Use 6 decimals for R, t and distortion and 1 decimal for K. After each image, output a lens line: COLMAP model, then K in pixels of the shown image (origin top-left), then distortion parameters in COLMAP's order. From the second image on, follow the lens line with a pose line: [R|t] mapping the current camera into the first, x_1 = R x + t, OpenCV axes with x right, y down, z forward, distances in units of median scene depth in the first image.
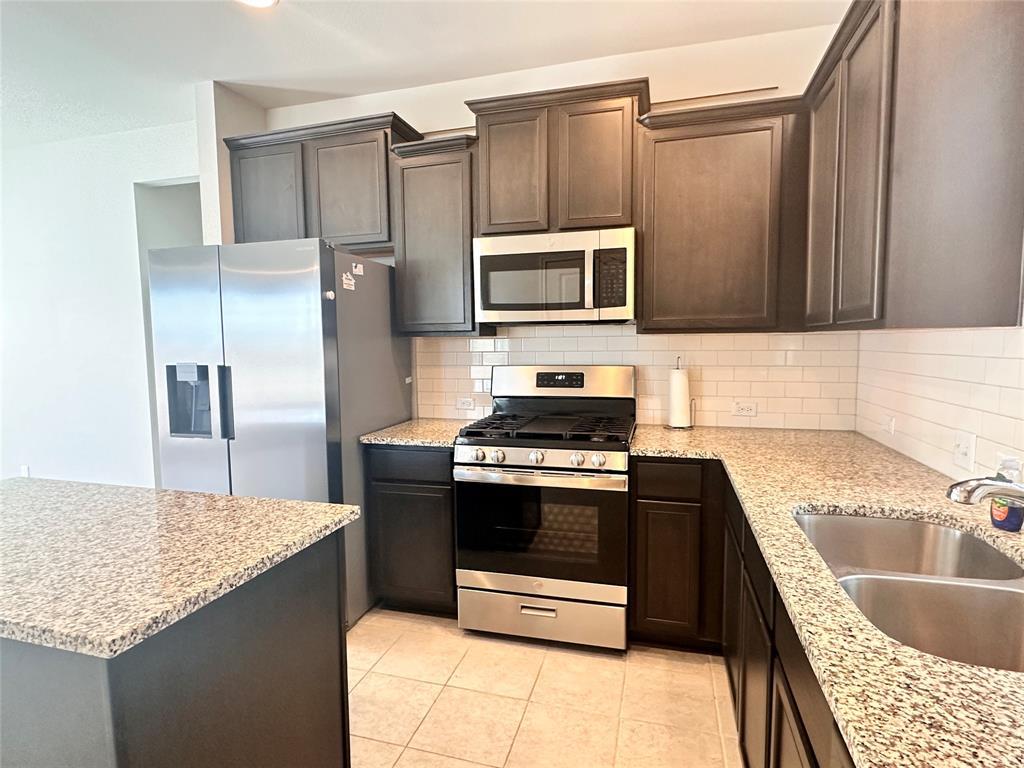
lens RADIAL K [[550.5, 0, 511.4], [0, 550.5, 384.3], [0, 0, 1]] dist [0.003611, 0.002525]
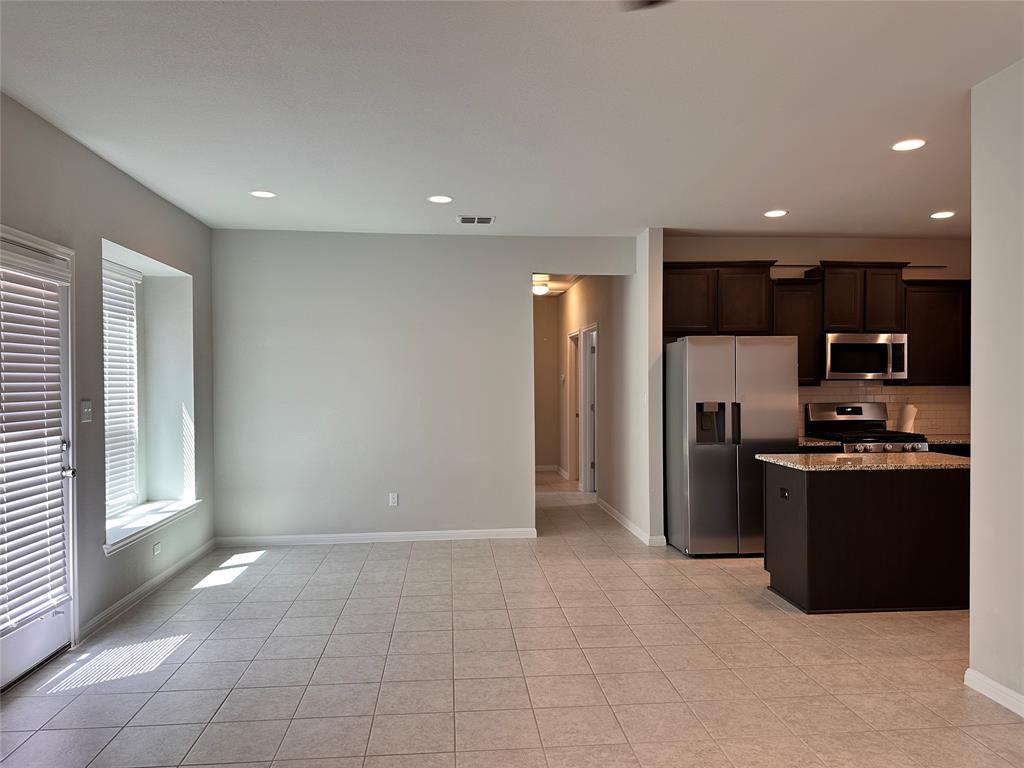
lens RADIAL K [[724.8, 0, 513.2], [0, 724.8, 388.0], [0, 0, 1]] dist [0.057246, -0.056943]
pose [[0.929080, 0.003445, 0.369862, -2.118080], [0.027156, 0.996623, -0.077497, 0.084527], [-0.368879, 0.082045, 0.925849, -0.947171]]
